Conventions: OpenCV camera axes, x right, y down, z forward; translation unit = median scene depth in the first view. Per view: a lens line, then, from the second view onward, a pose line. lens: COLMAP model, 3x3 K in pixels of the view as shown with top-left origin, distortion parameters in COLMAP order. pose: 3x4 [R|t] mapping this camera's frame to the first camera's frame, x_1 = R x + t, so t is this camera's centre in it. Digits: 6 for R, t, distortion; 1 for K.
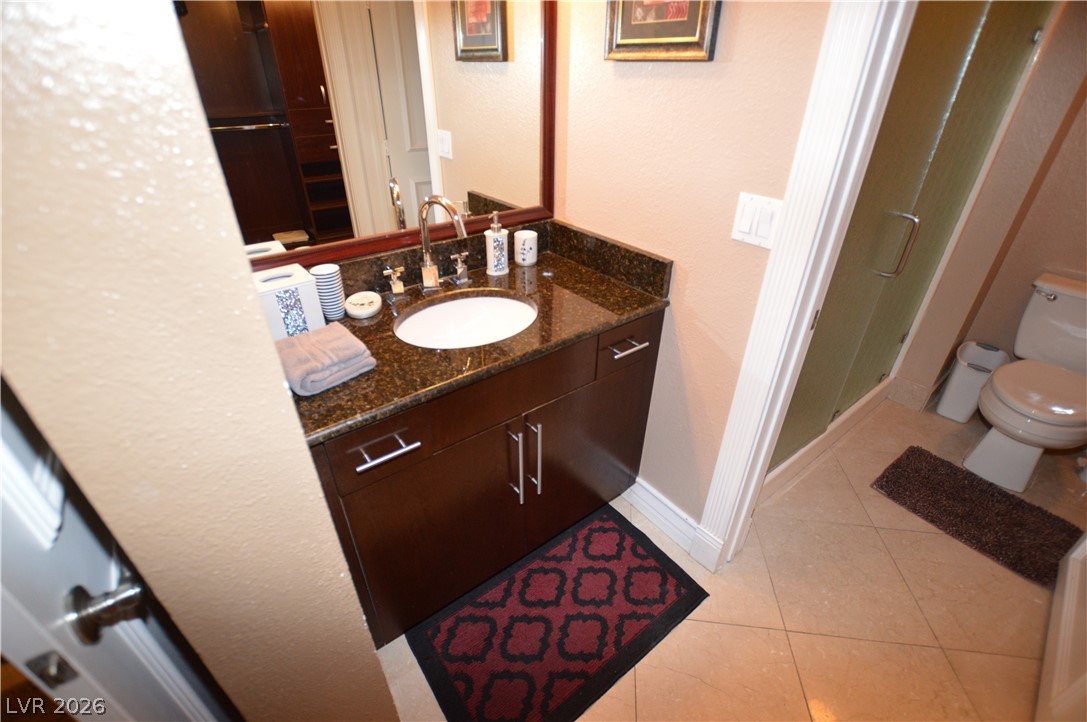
lens RADIAL K [[484.2, 0, 543.7], [0, 484.2, 360.6], [0, 0, 1]] dist [-0.025188, 0.000004]
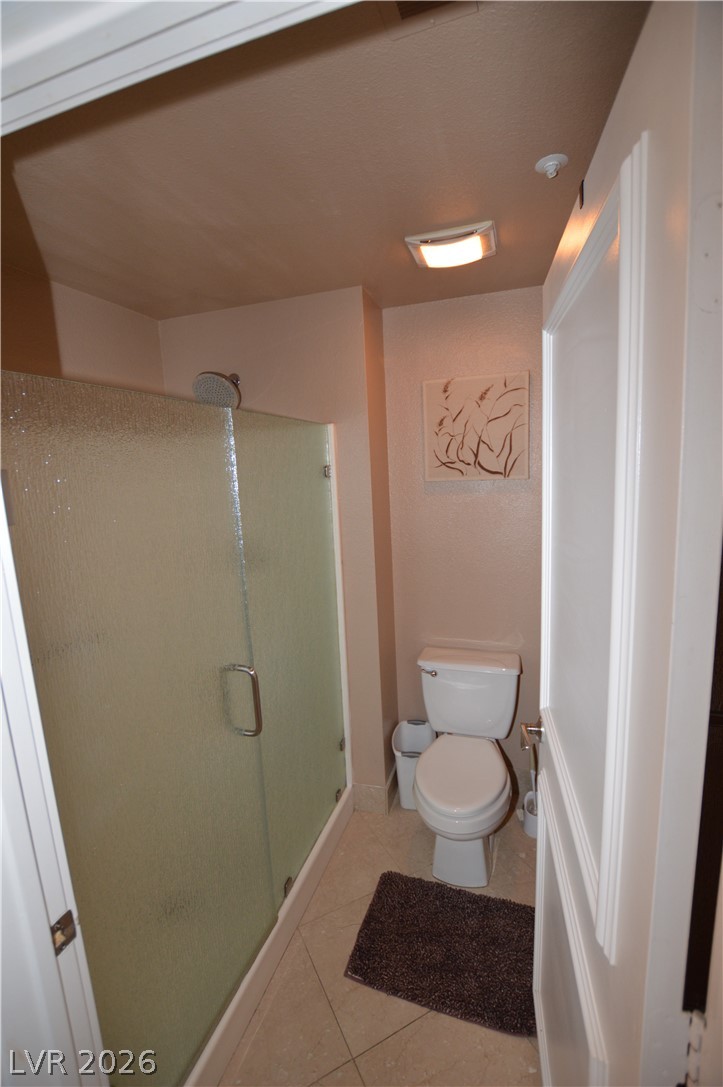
lens RADIAL K [[484.2, 0, 359.7], [0, 484.2, 543.2], [0, 0, 1]] dist [-0.025188, 0.000004]
pose [[0.823954, -0.132284, 0.550999, 0.343002], [0.336844, 0.896260, -0.288537, -0.132025], [-0.455670, 0.423342, 0.783037, 0.070794]]
